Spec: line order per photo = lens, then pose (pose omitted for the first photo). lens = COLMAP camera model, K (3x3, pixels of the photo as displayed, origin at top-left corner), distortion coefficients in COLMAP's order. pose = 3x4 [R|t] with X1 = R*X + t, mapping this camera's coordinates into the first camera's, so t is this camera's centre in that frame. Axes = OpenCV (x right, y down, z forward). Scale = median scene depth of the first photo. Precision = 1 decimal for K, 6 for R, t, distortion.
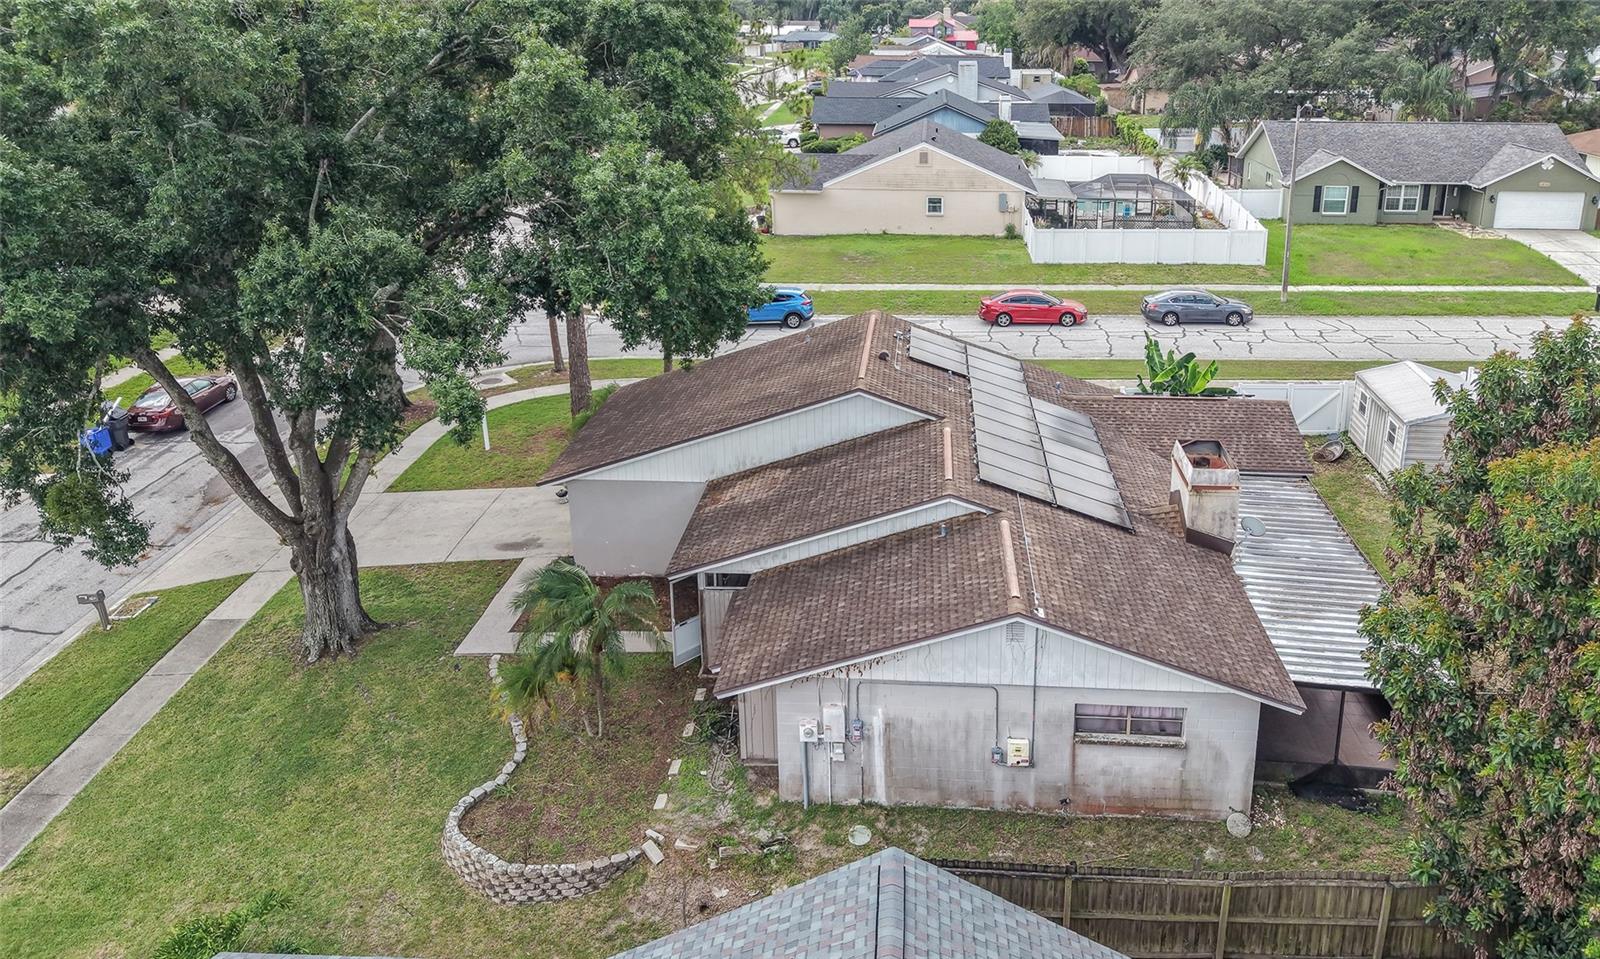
lens RADIAL K [[1143.1, 0, 800.0], [0, 1143.1, 479.5], [0, 0, 1]] dist [0.025882, -0.028708]
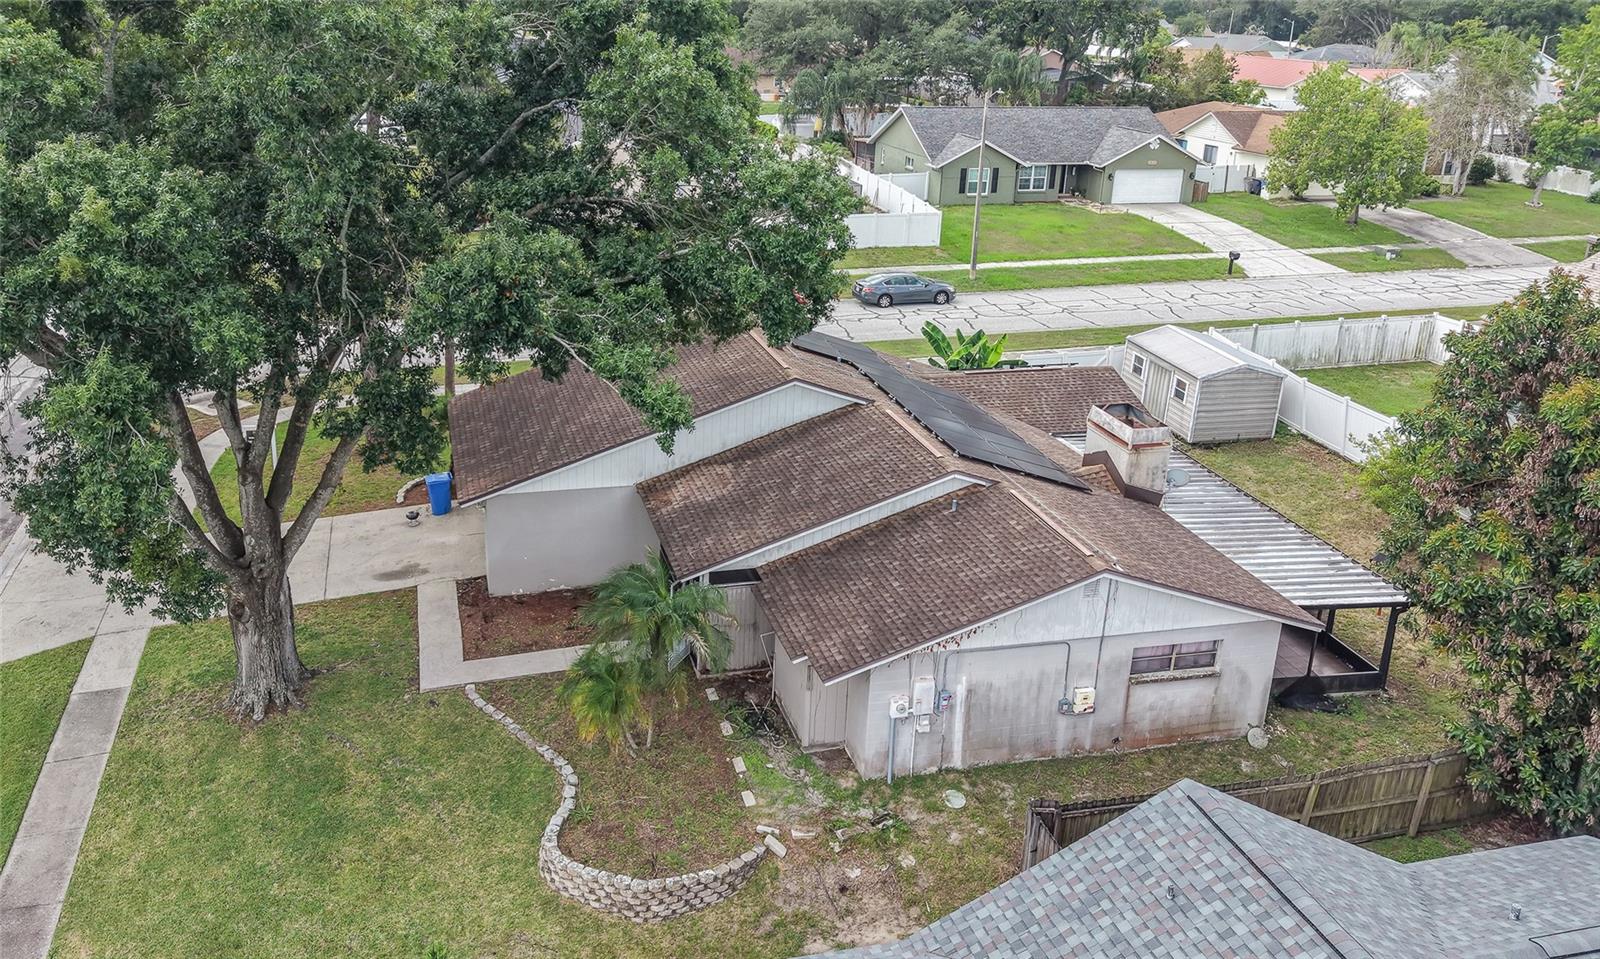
lens RADIAL K [[1171.7, 0, 697.1], [0, 1171.7, 517.2], [0, 0, 1]] dist [0.047733, -0.069911]
pose [[0.963634, -0.095502, 0.249576, -0.372285], [0.087930, 0.995269, 0.041338, -0.009543], [-0.252343, -0.017889, 0.967473, 0.021741]]
